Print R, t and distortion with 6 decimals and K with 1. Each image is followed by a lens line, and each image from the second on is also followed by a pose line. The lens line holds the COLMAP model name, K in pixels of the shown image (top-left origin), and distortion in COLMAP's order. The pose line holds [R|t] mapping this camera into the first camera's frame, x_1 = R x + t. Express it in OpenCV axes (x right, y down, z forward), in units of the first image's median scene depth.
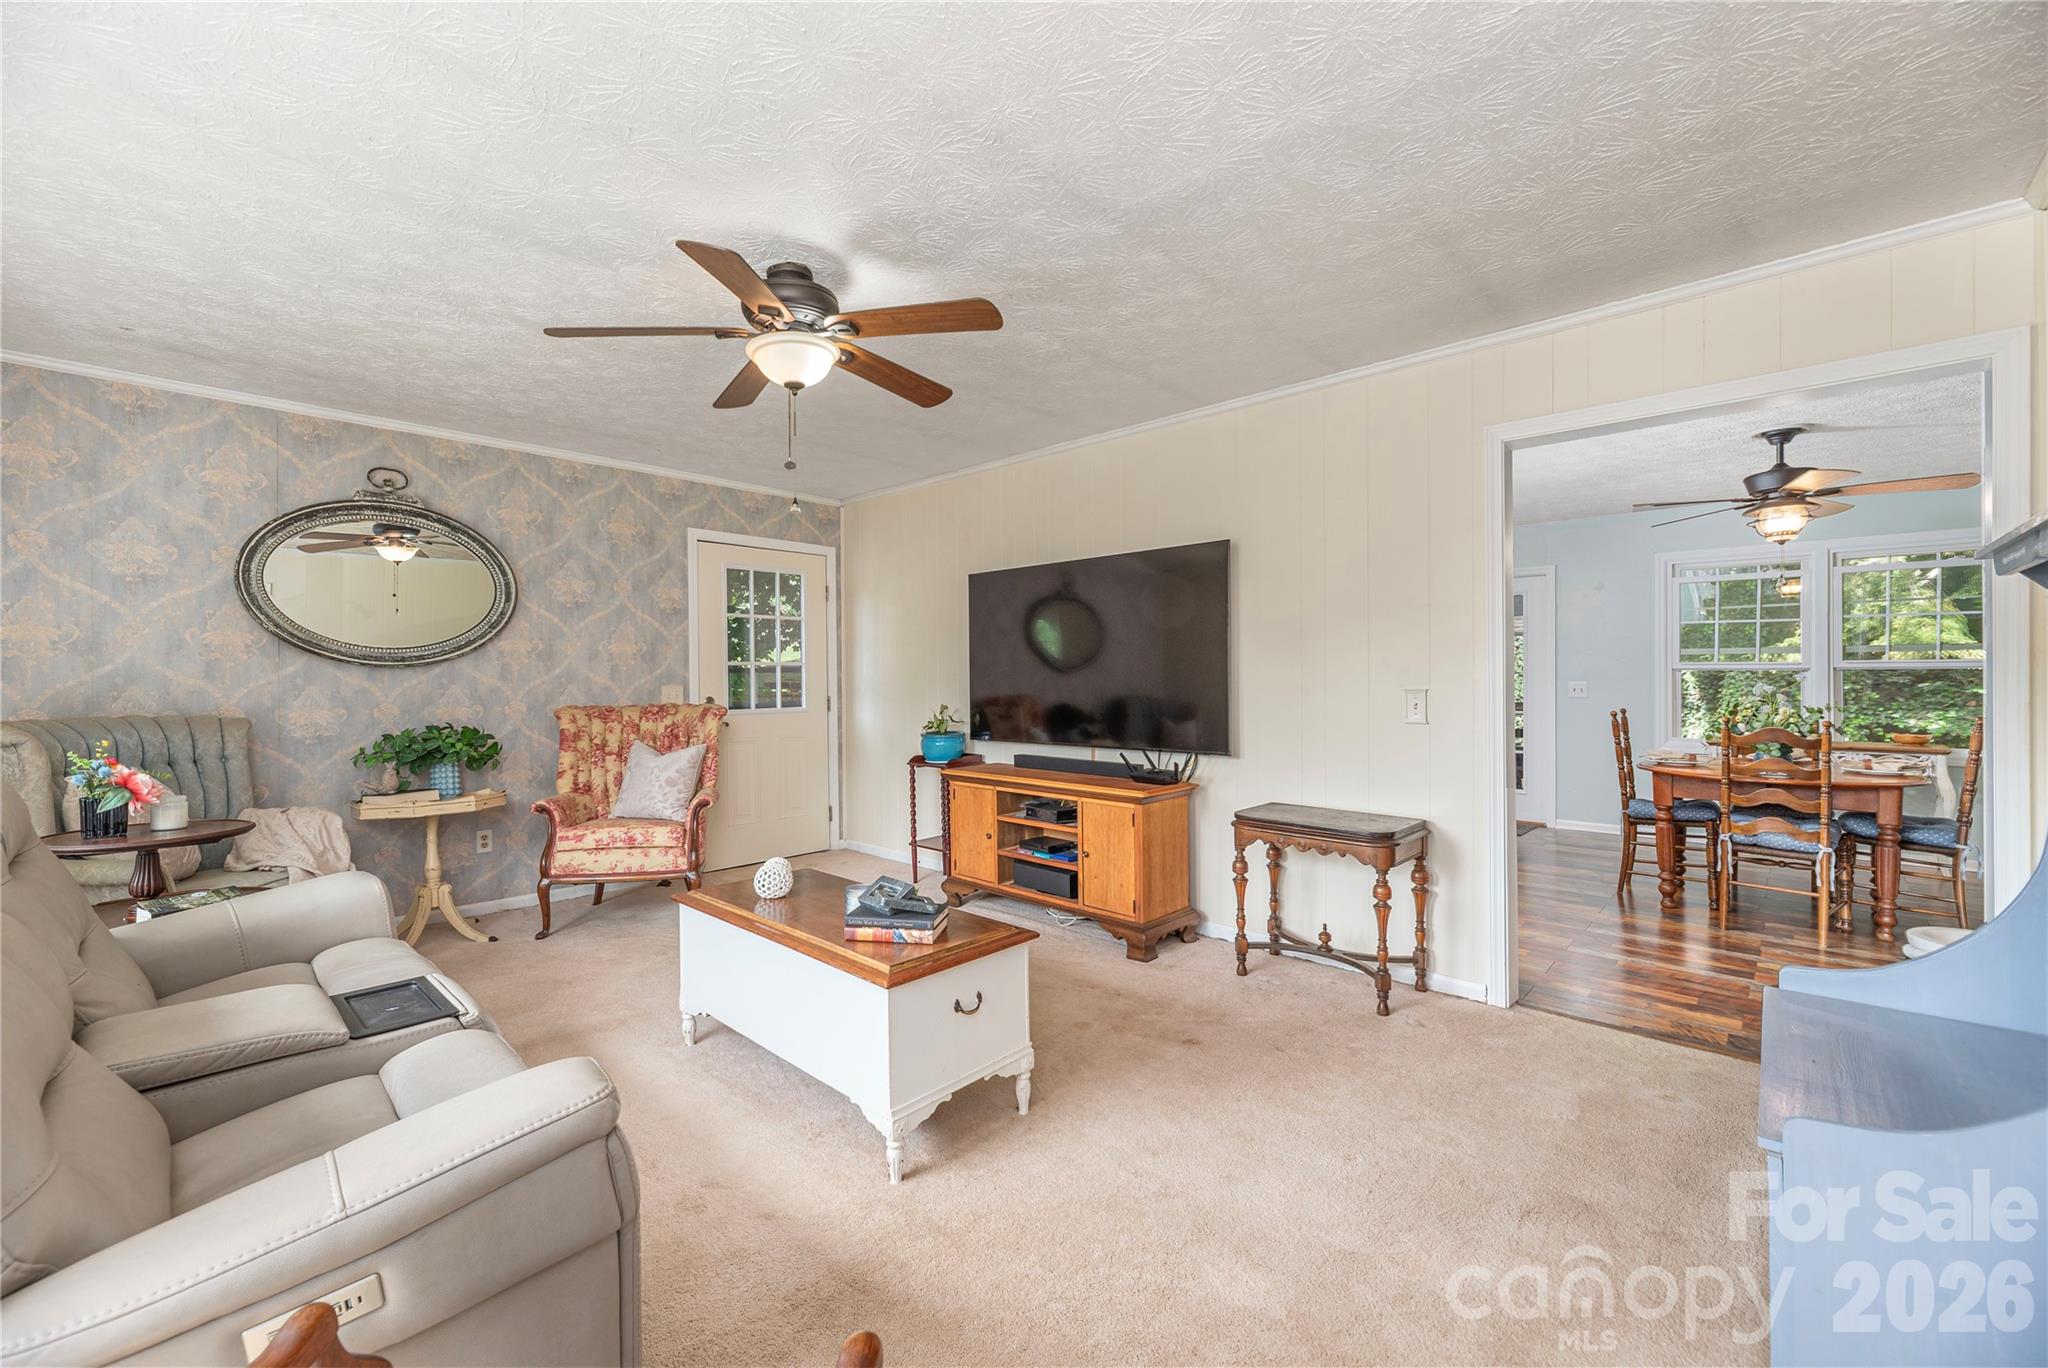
lens RADIAL K [[848.1, 0, 1018.2], [0, 848.1, 682.9], [0, 0, 1]] dist [-0.003318, 0.000117]
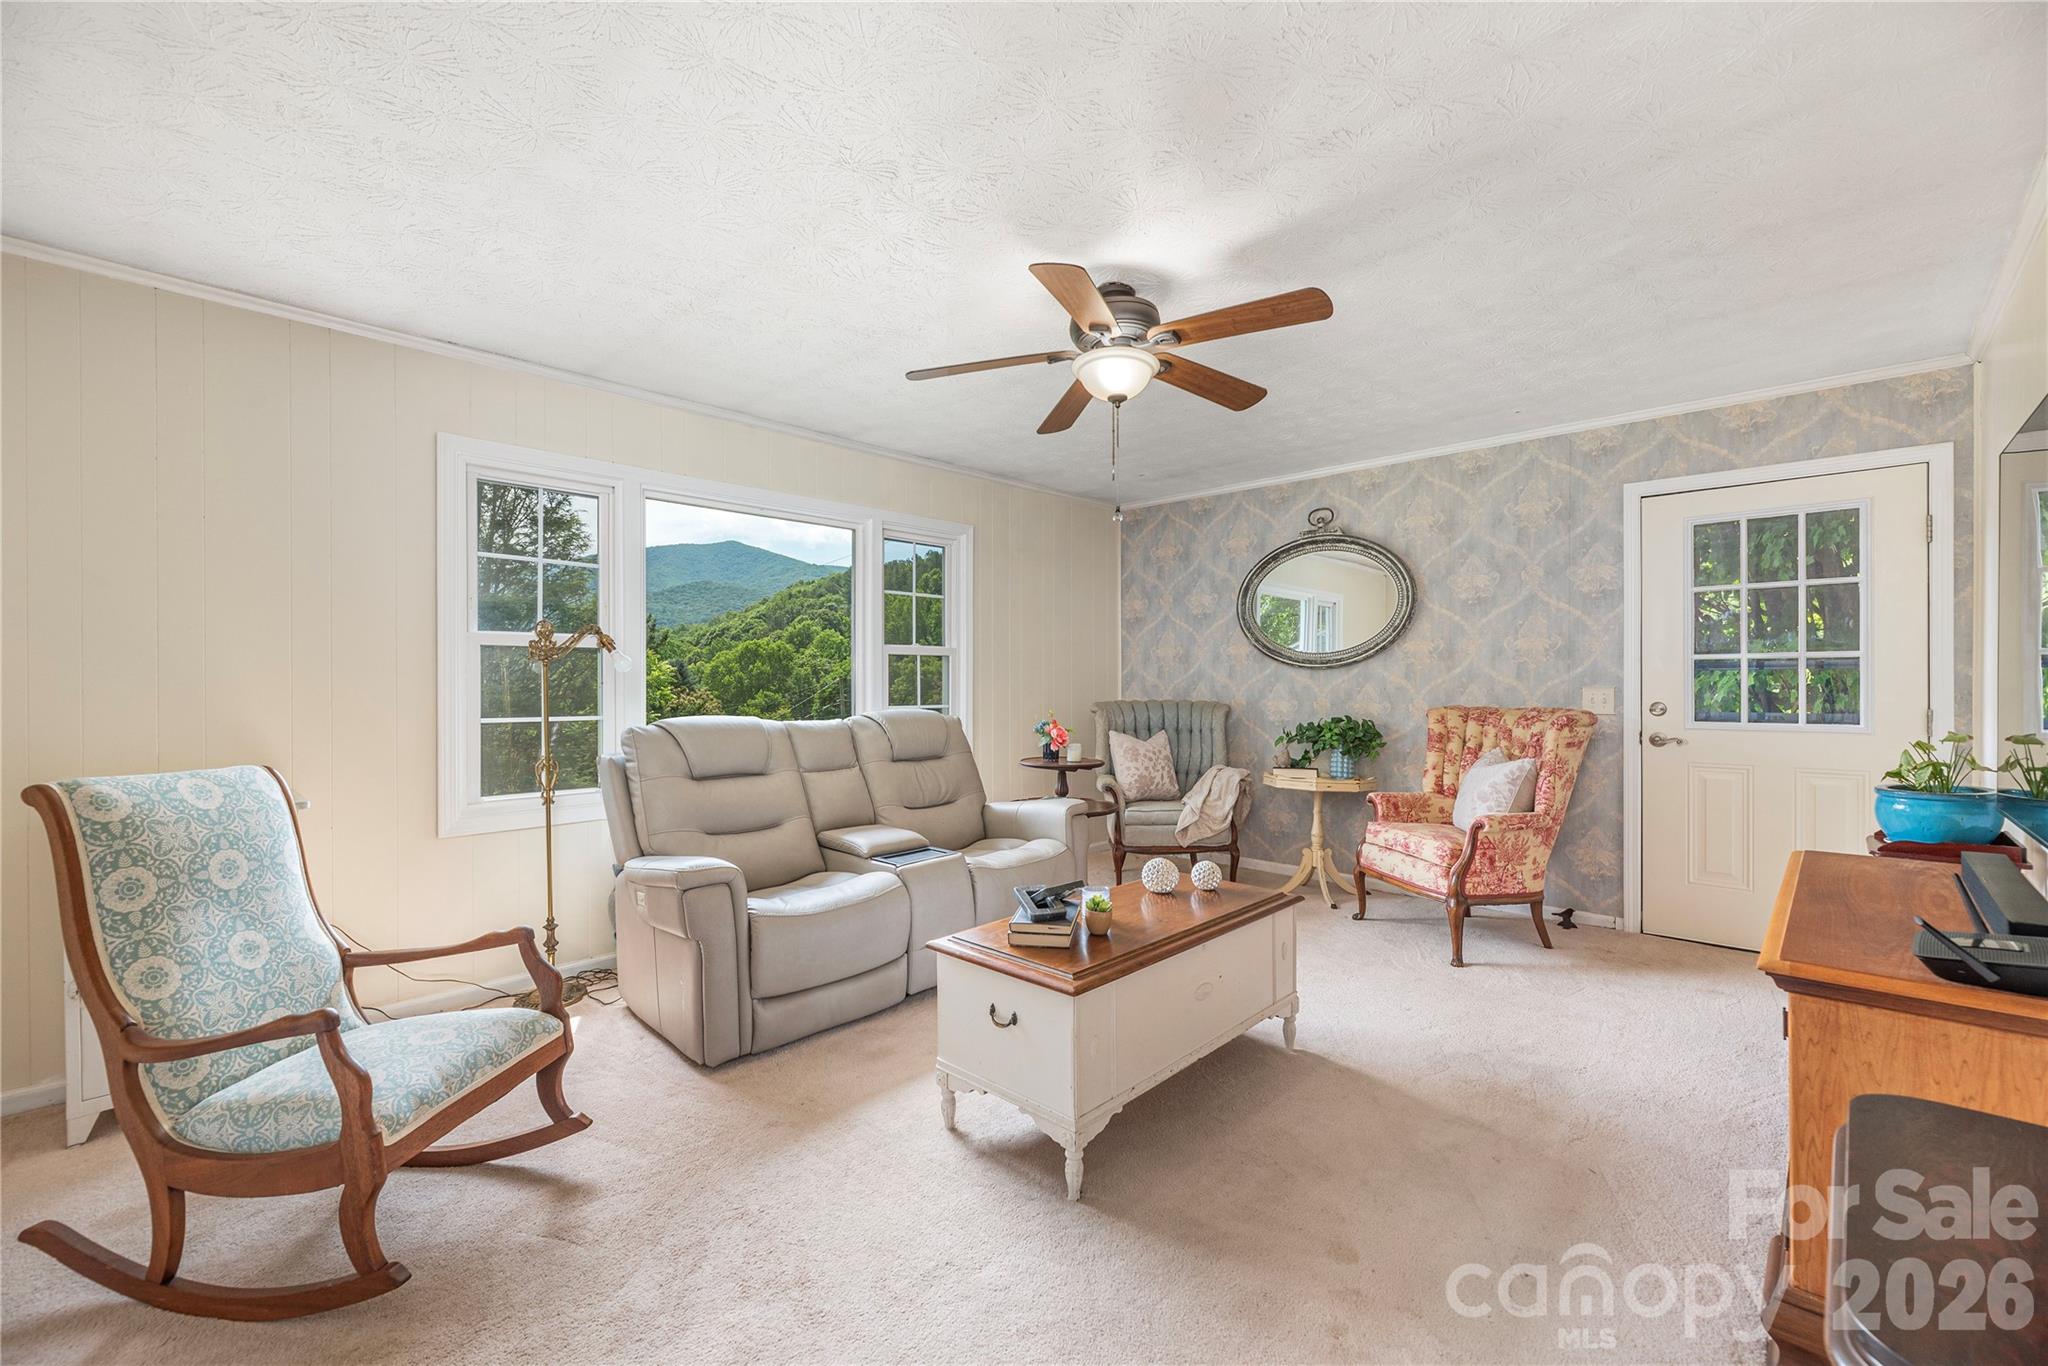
lens RADIAL K [[848.1, 0, 1025.7], [0, 848.1, 686.8], [0, 0, 1]] dist [-0.003318, 0.000117]
pose [[-0.020141, 0.012752, -0.999716, 0.460577], [-0.005537, 0.999902, 0.012866, -0.004745], [0.999782, 0.005795, -0.020068, 0.533709]]
